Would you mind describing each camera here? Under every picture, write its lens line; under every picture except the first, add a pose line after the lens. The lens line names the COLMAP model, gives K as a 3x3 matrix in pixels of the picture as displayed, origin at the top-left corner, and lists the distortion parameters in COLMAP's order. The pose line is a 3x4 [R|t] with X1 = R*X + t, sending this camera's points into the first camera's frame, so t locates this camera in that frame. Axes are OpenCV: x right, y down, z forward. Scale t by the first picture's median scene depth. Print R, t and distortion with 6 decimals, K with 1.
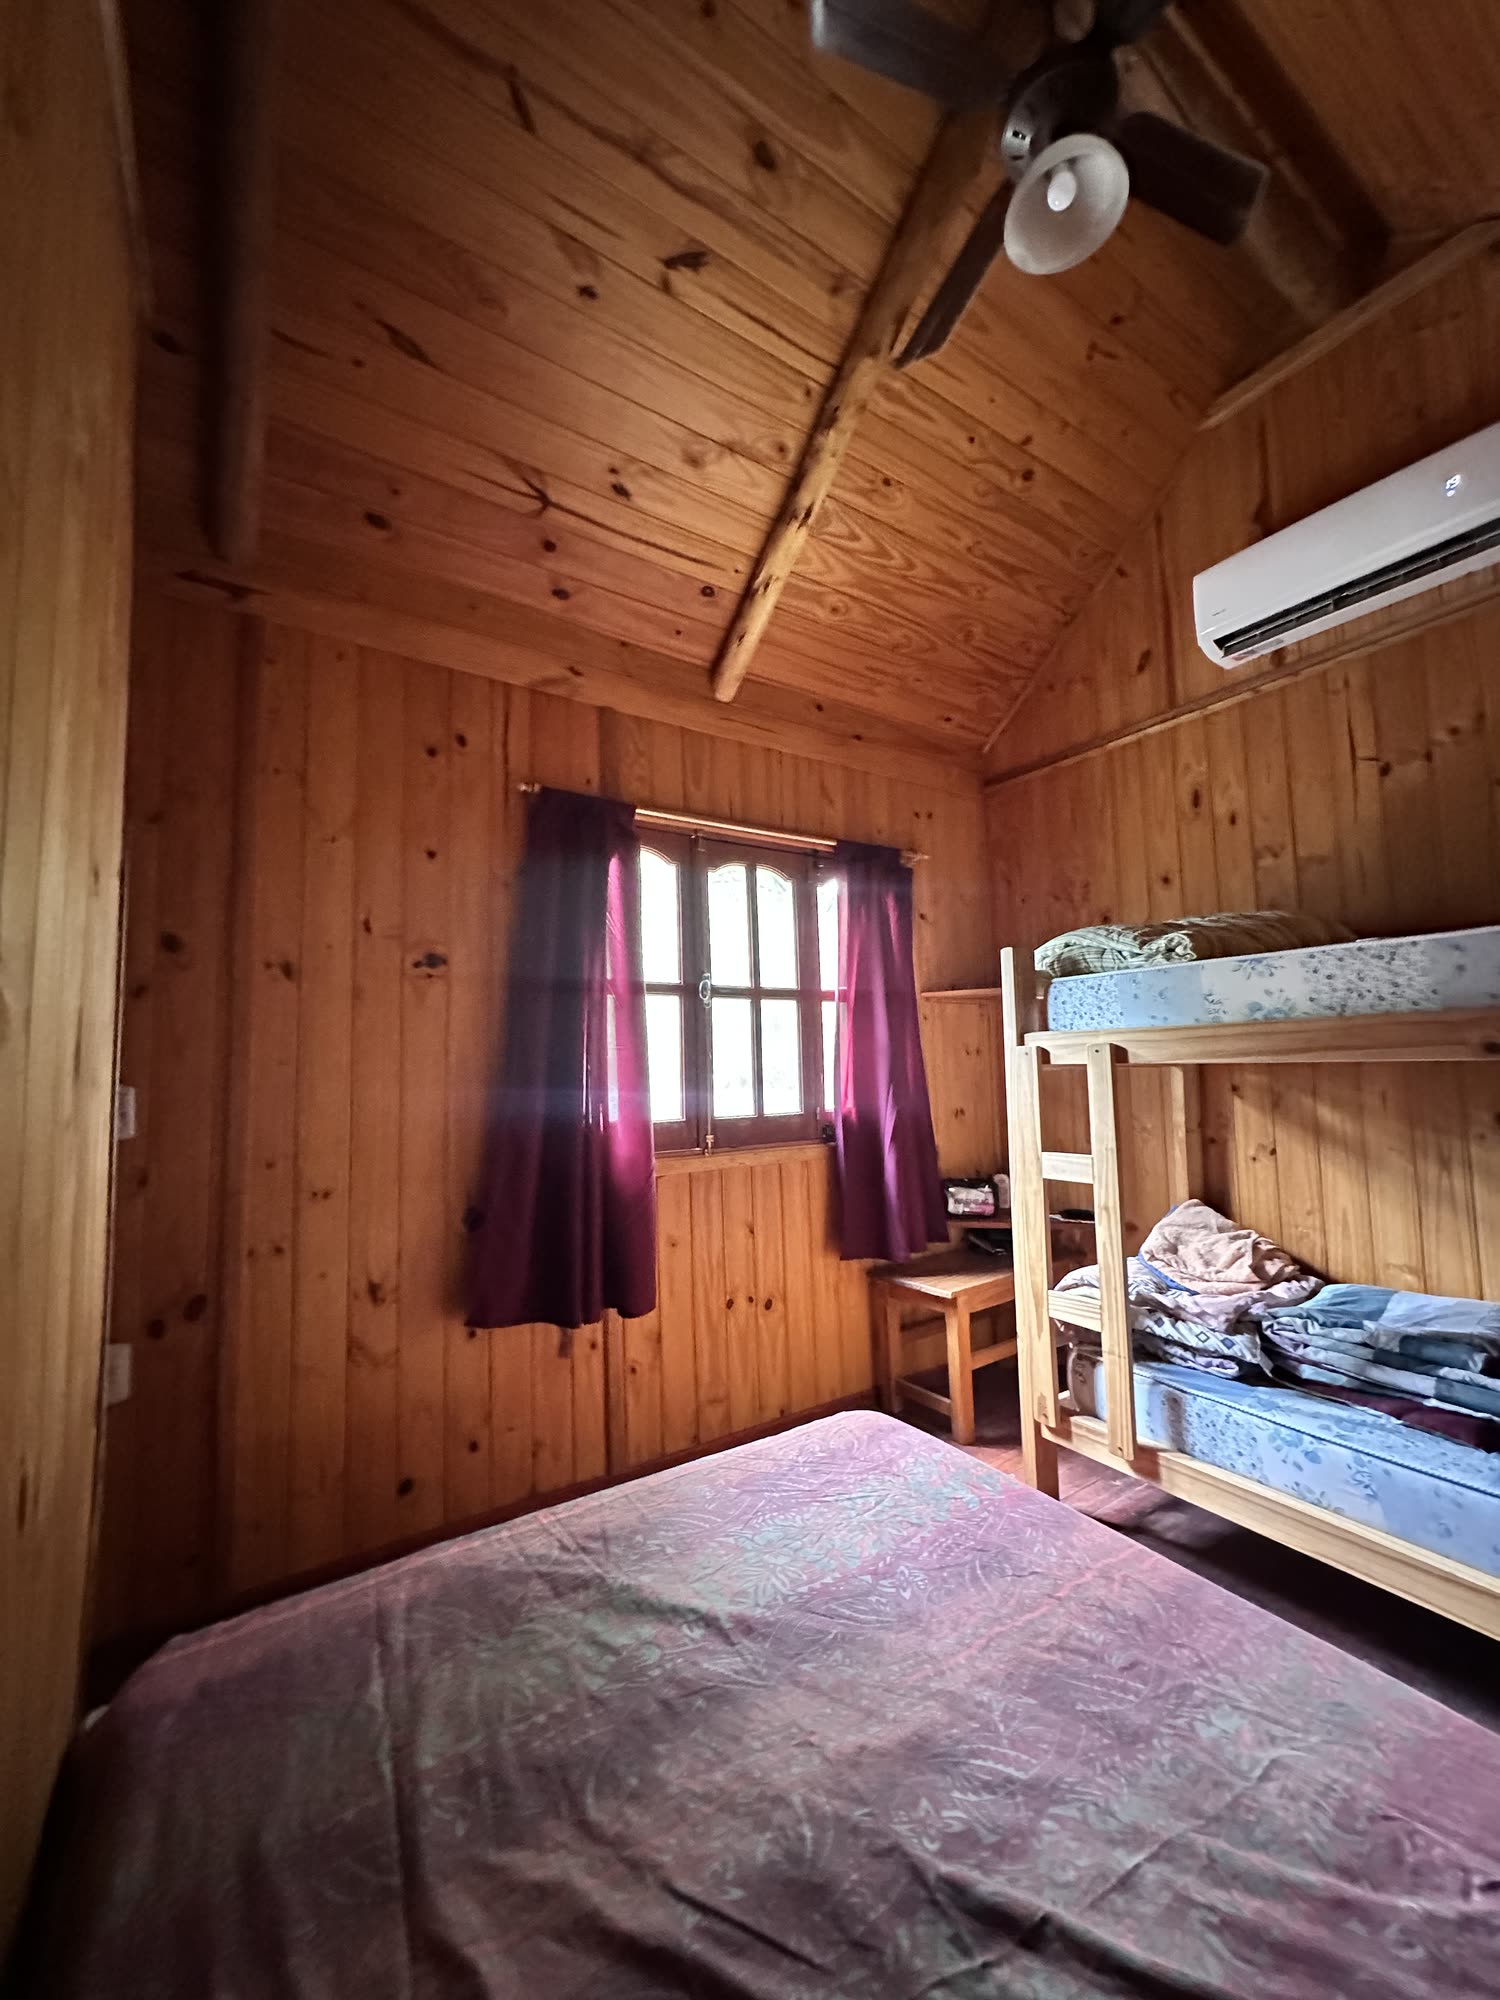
lens RADIAL K [[808.3, 0, 750.0], [0, 808.3, 1000.0], [0, 0, 1]] dist [0.001249, -0.000073]
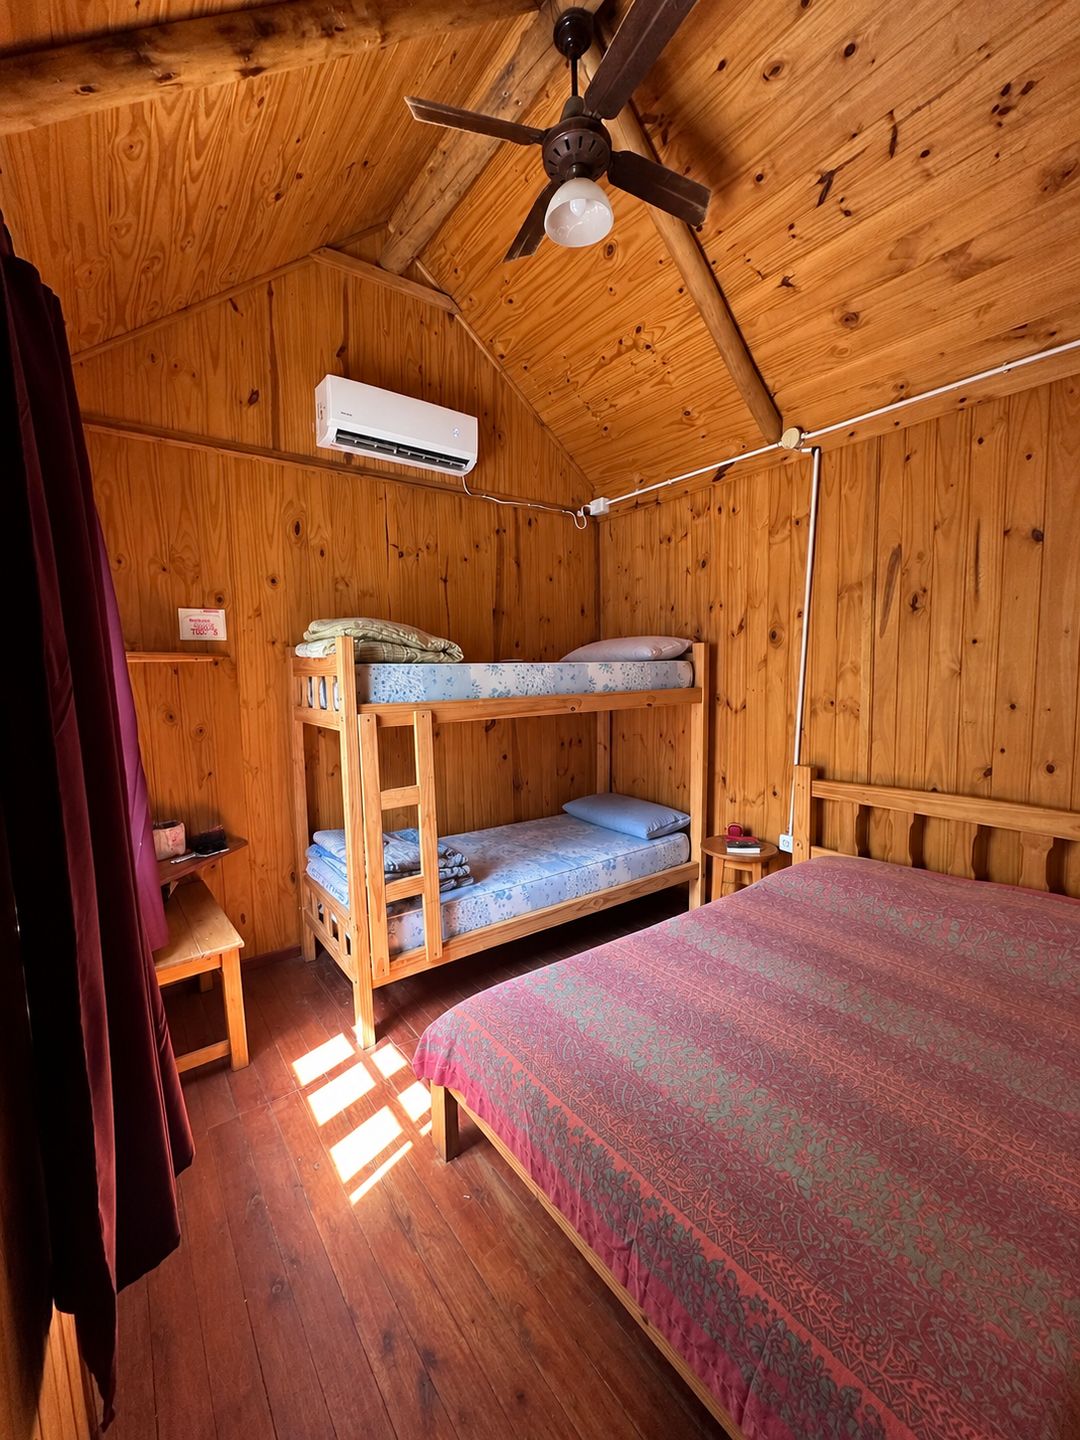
lens RADIAL K [[573.9, 0, 540.0], [0, 573.9, 720.0], [0, 0, 1]] dist [-0.001417, -0.000140]
pose [[-0.049232, -0.068362, 0.996445, -0.625925], [-0.066652, 0.995656, 0.065014, -0.014048], [-0.996561, -0.063214, -0.053575, 0.795717]]
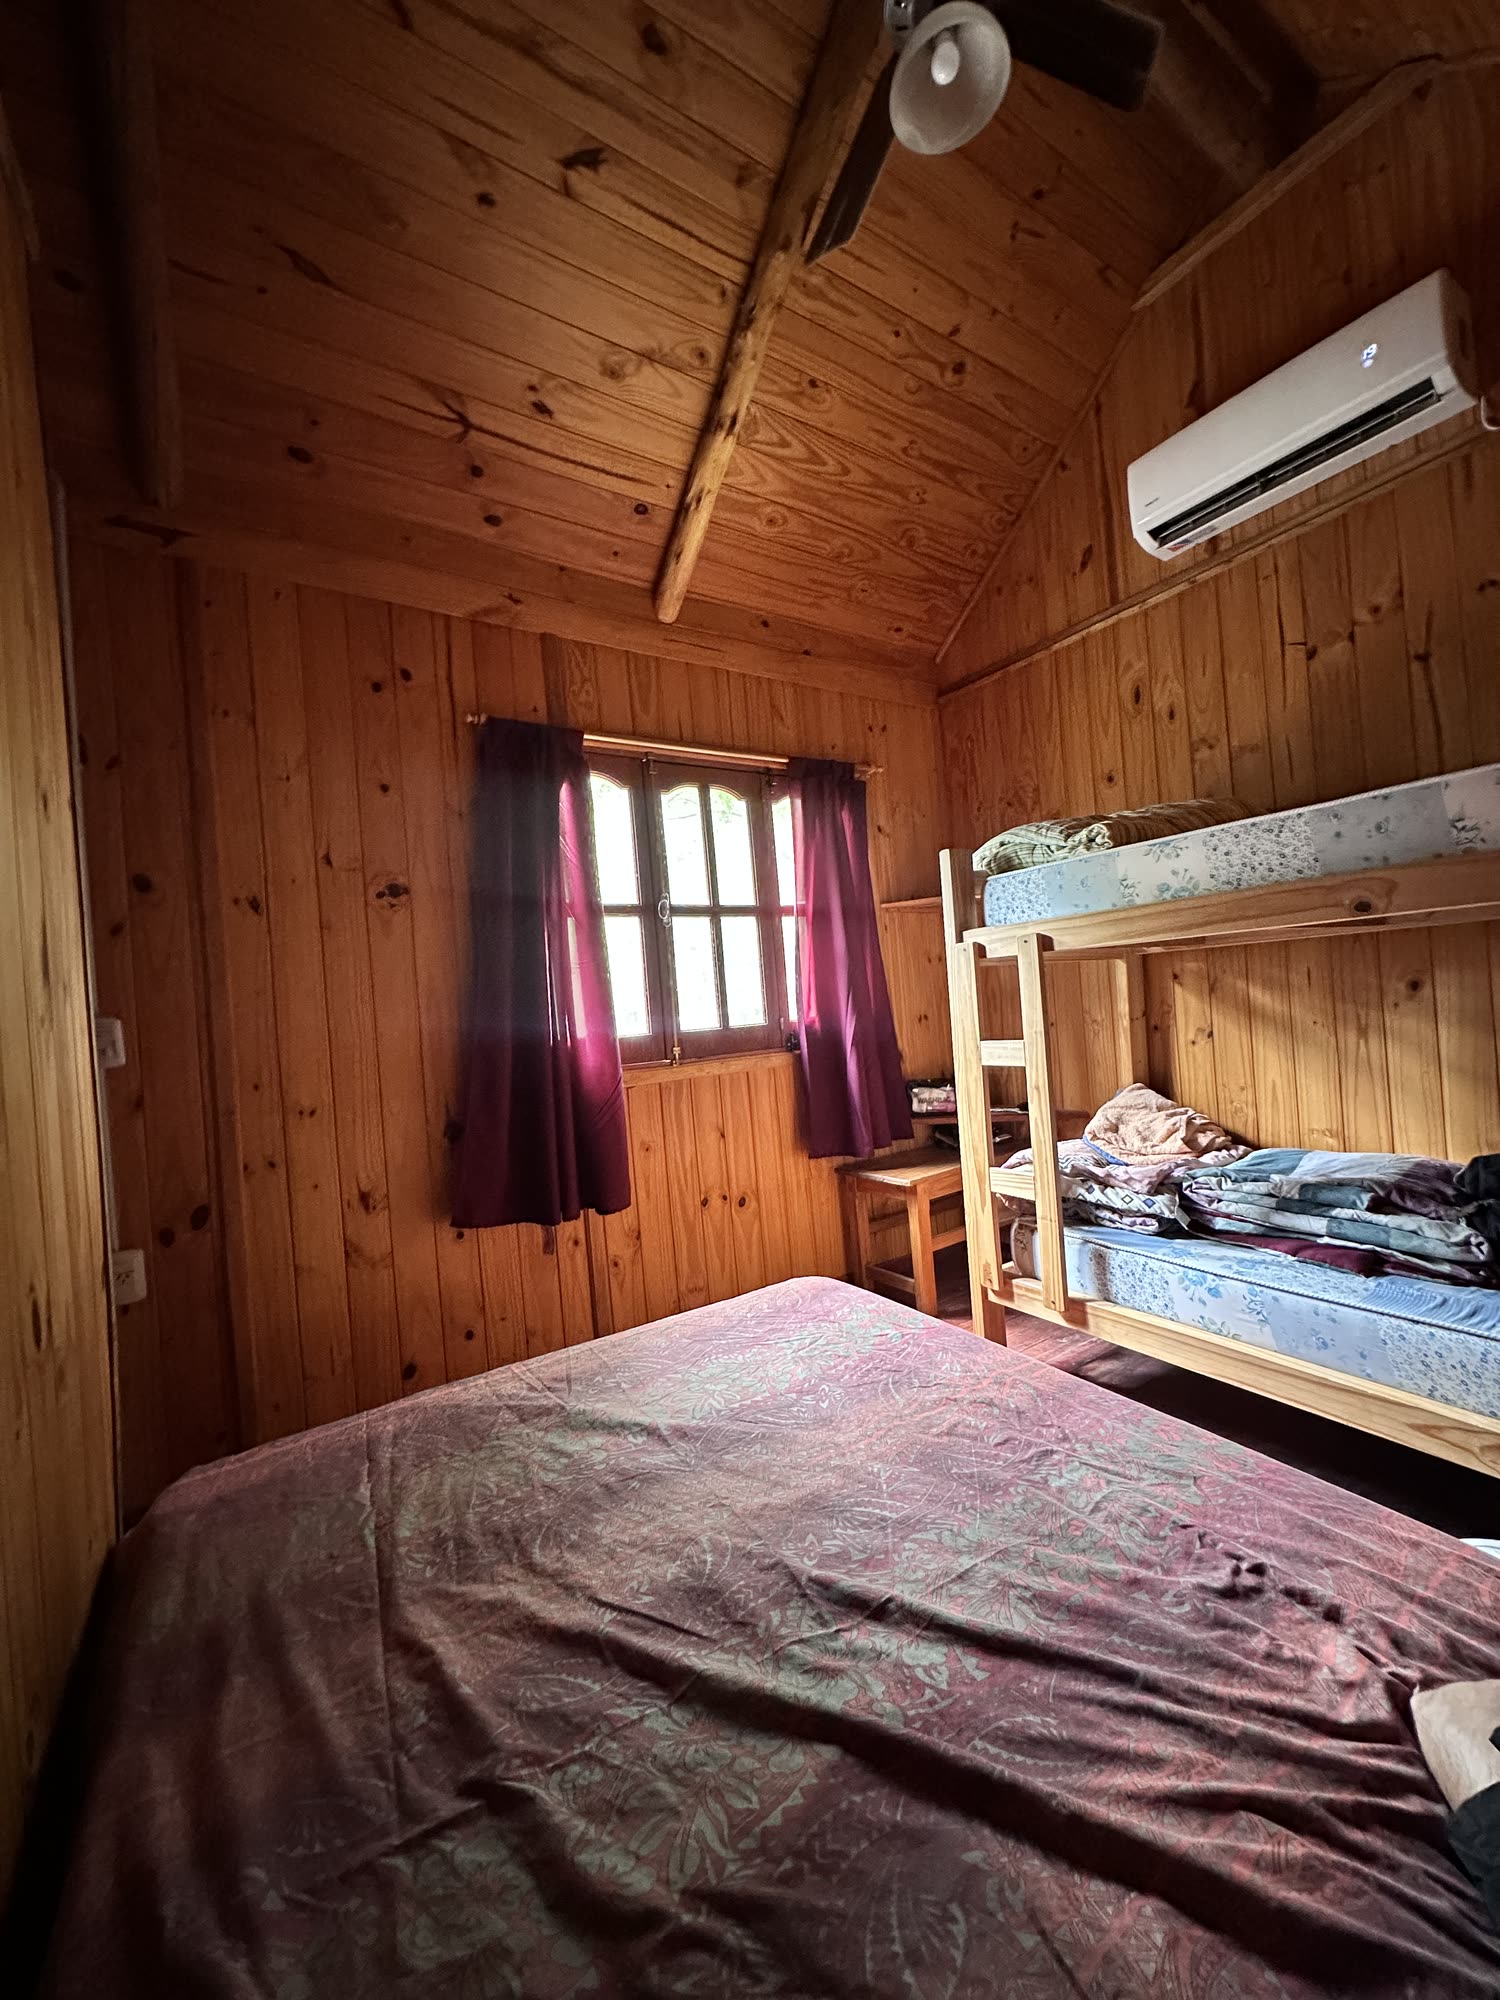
lens RADIAL K [[807.7, 0, 749.2], [0, 807.7, 1002.6], [0, 0, 1]] dist [0.000053, -0.000094]
pose [[0.998569, -0.052787, -0.008557, 0.069935], [0.053299, 0.995447, 0.079019, 0.037863], [0.004346, -0.079362, 0.996836, -0.055861]]
